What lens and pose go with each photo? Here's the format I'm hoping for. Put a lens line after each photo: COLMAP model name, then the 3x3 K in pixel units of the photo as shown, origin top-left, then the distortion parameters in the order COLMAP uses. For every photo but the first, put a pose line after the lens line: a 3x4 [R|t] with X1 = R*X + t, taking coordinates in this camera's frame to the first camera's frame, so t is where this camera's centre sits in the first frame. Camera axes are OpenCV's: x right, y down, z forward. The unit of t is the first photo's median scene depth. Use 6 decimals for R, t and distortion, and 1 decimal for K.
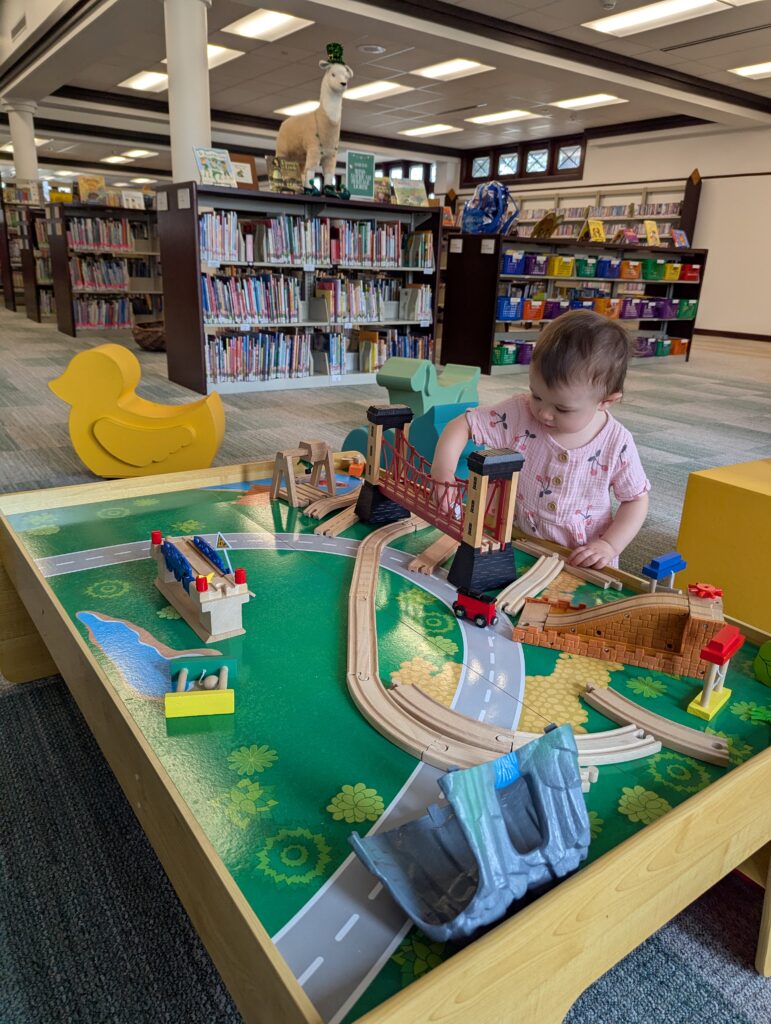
lens RADIAL K [[721.2, 0, 385.5], [0, 721.2, 512.0], [0, 0, 1]] dist [0.049171, -0.051086]
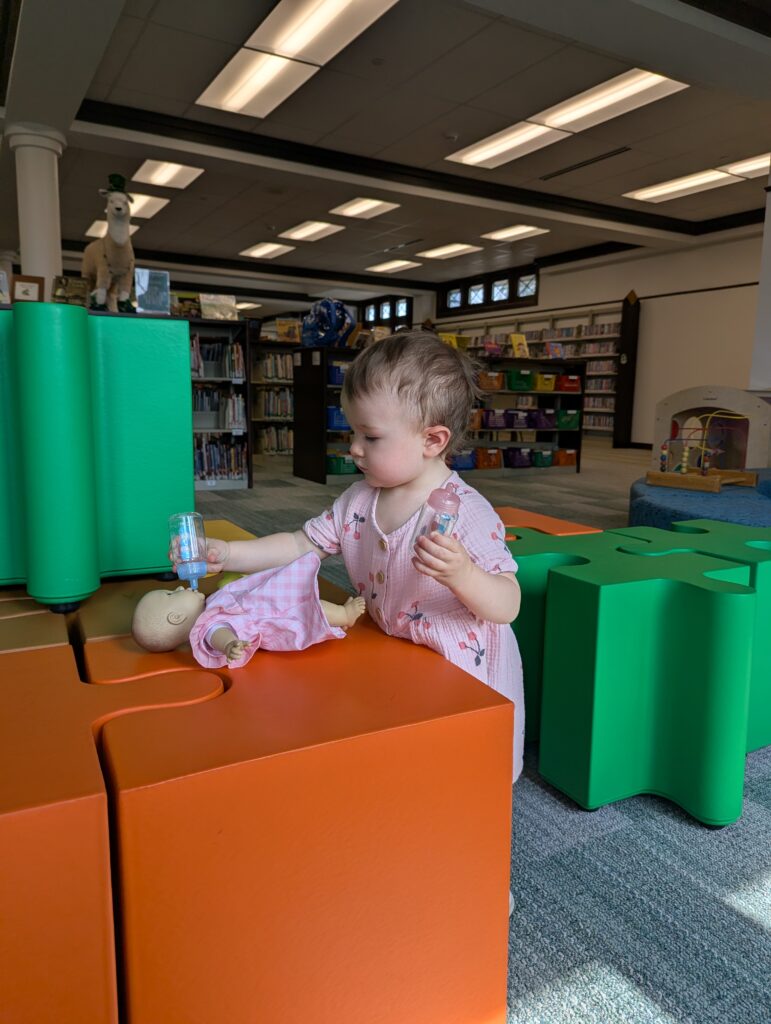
lens RADIAL K [[721.2, 0, 385.5], [0, 721.2, 512.0], [0, 0, 1]] dist [0.049171, -0.051086]
pose [[0.996260, -0.005277, -0.086240, 0.217859], [-0.009390, 0.985608, -0.168784, 0.007292], [0.085889, 0.168962, 0.981873, 0.043199]]
